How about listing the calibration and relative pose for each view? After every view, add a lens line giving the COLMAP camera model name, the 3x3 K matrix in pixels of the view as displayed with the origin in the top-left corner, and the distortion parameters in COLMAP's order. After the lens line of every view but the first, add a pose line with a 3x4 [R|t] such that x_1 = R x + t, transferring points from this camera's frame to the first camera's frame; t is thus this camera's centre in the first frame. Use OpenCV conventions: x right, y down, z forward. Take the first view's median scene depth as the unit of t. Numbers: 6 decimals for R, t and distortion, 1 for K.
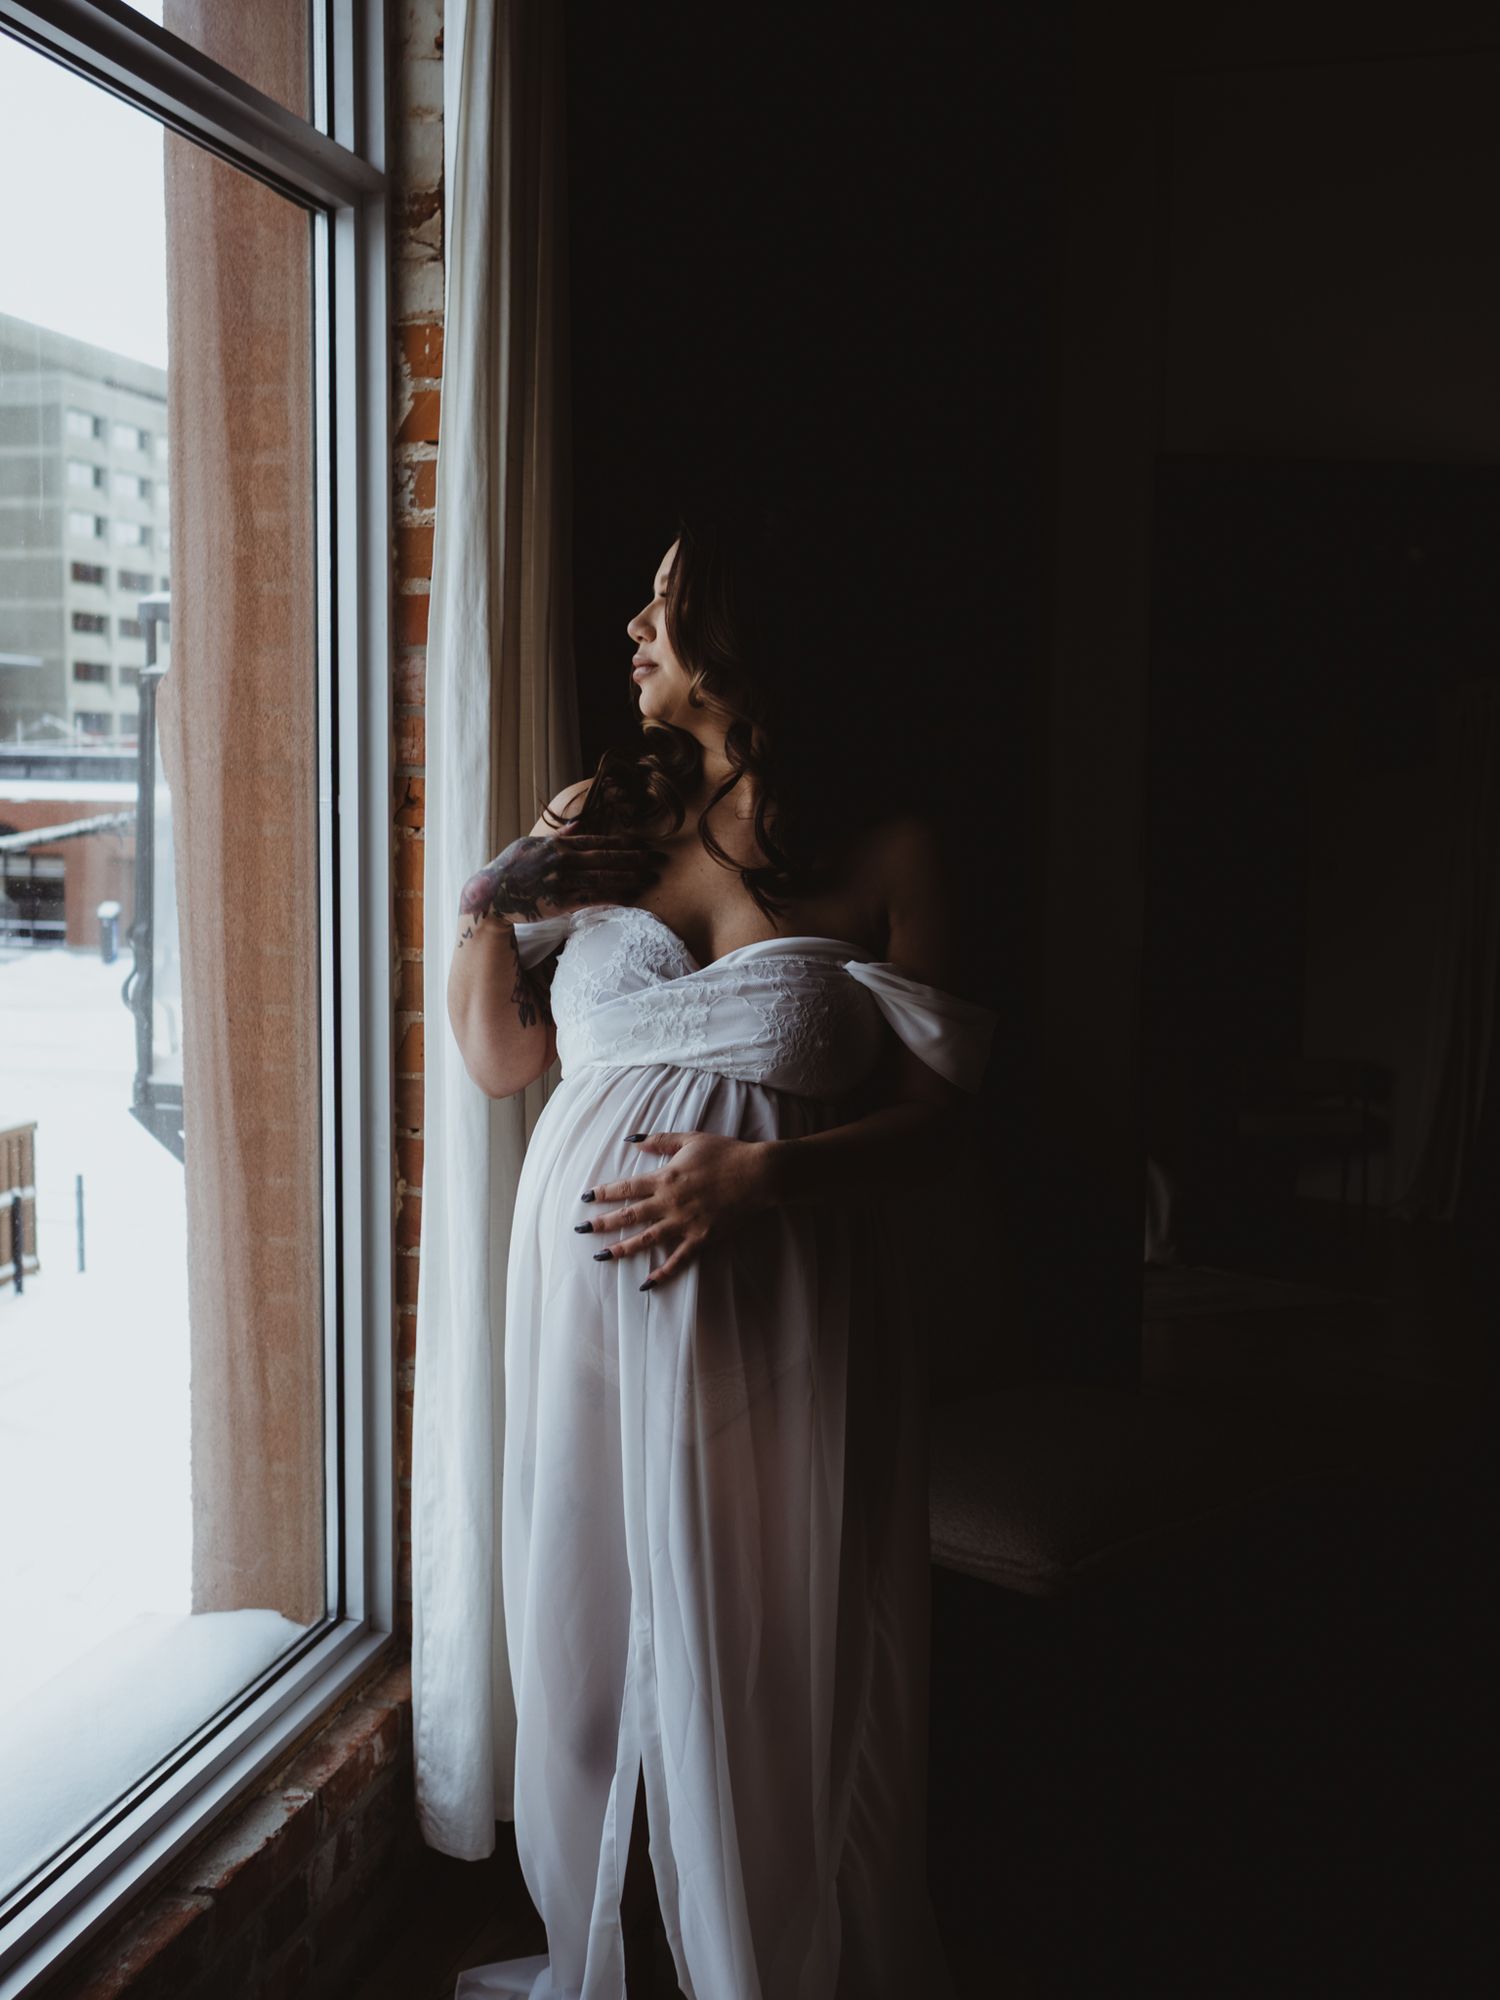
lens RADIAL K [[1920.0, 0, 750.0], [0, 1920.0, 1000.0], [0, 0, 1]] dist [0.003503, 0.004938]
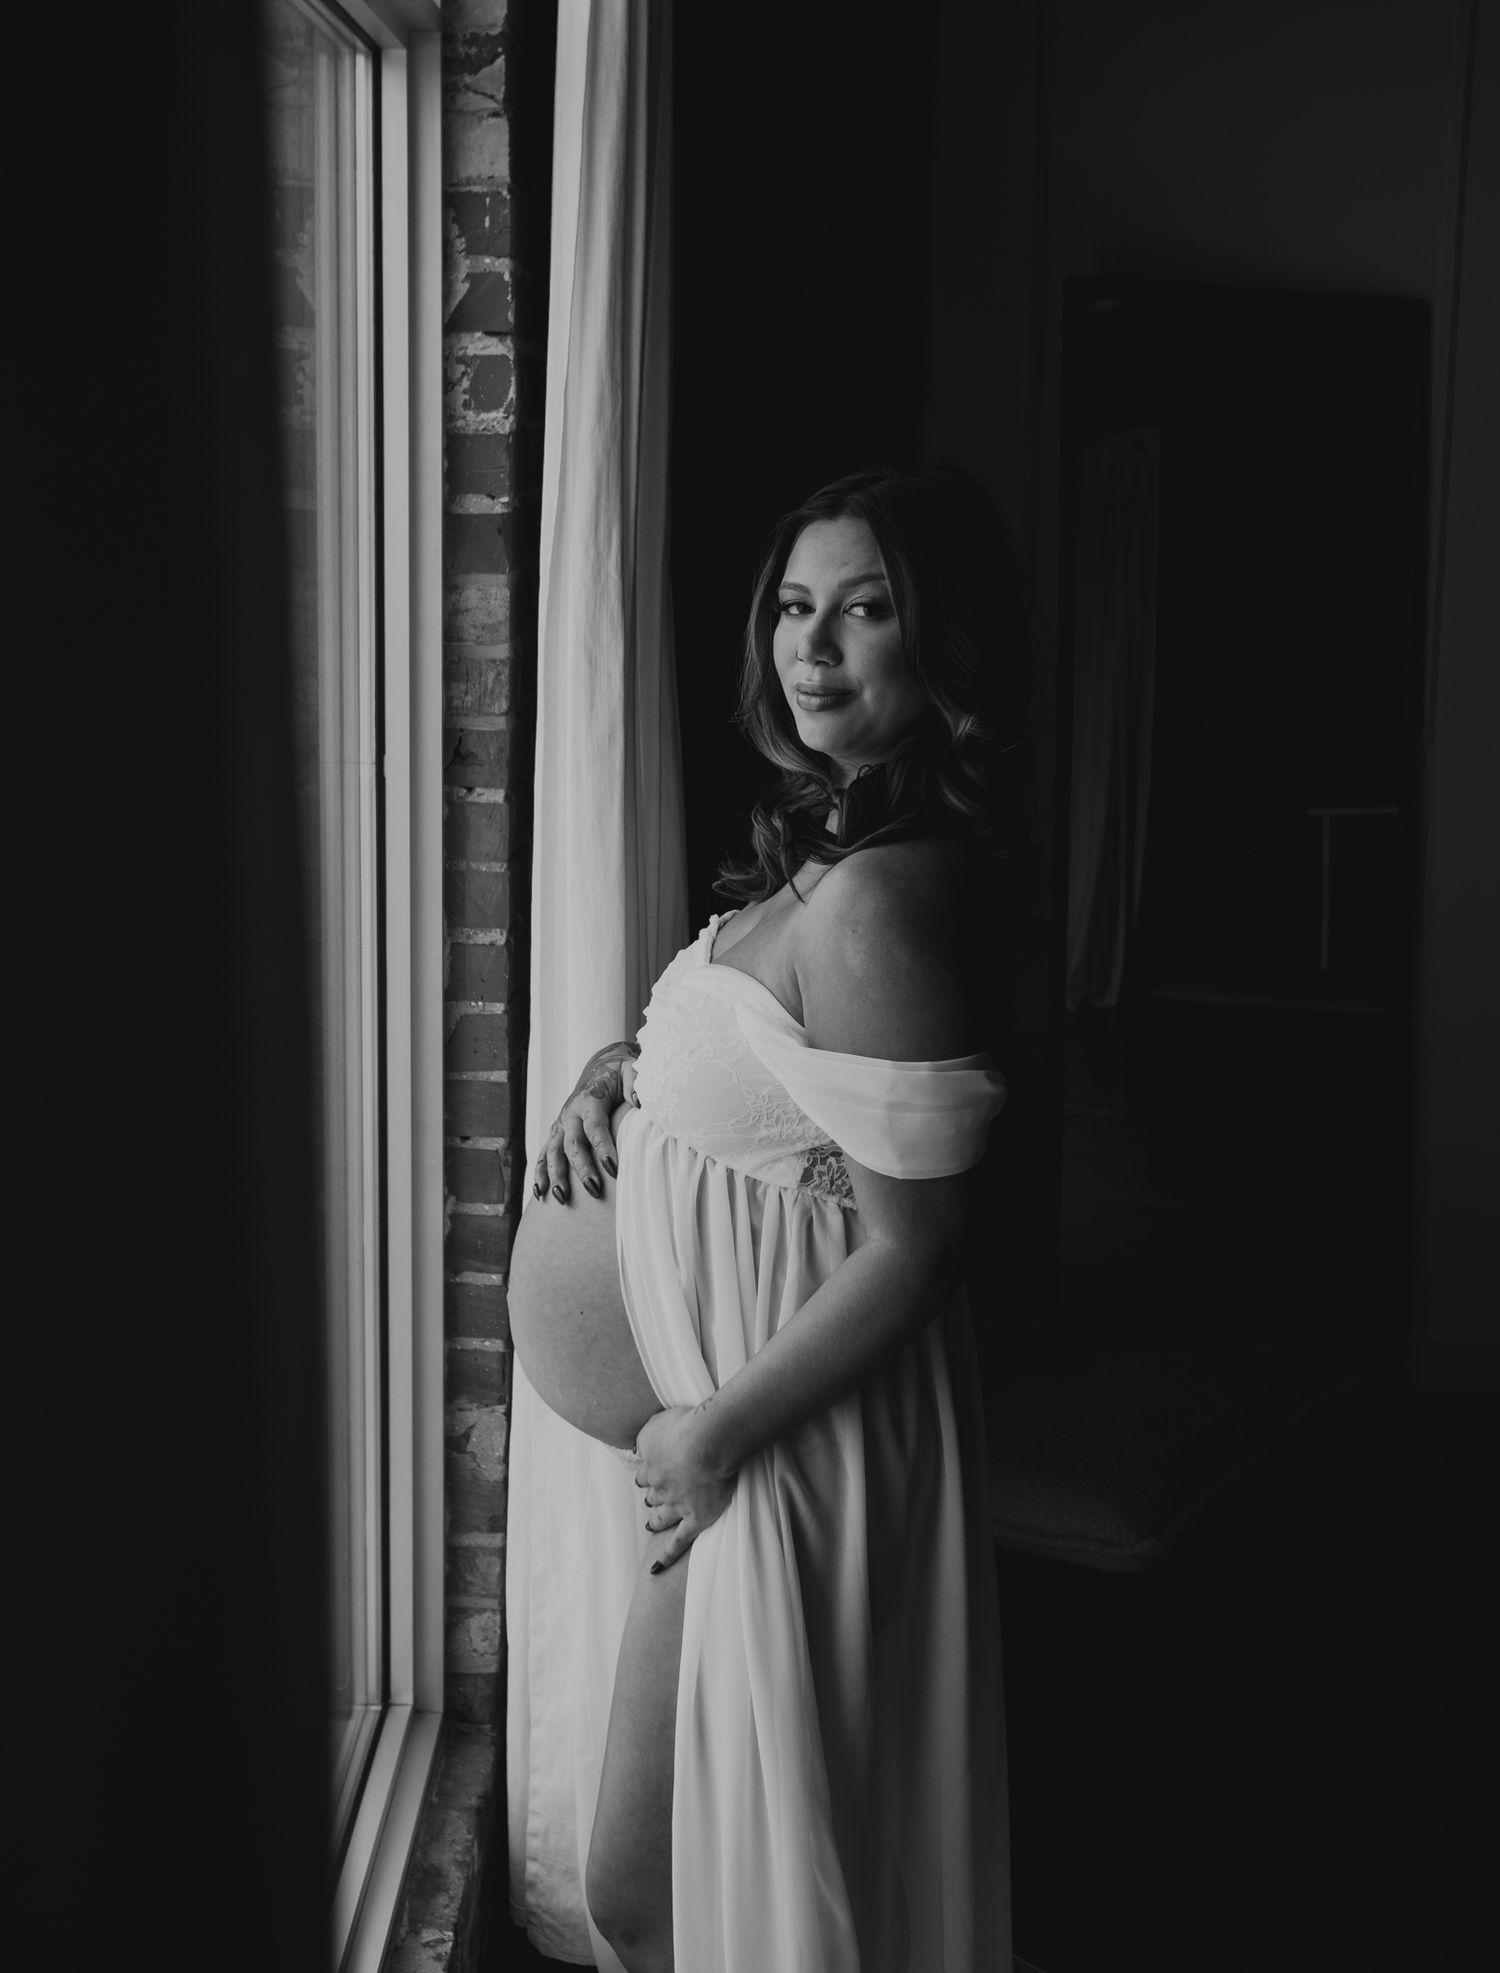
lens RADIAL K [[2195.5, 0, 752.4], [0, 2195.5, 843.5], [0, 0, 1]] dist [0.004503, -0.014986]
pose [[0.962681, -0.038701, 0.267856, -0.321863], [0.022682, 0.997778, 0.062643, -0.126260], [-0.269685, -0.054230, 0.961420, 0.037398]]
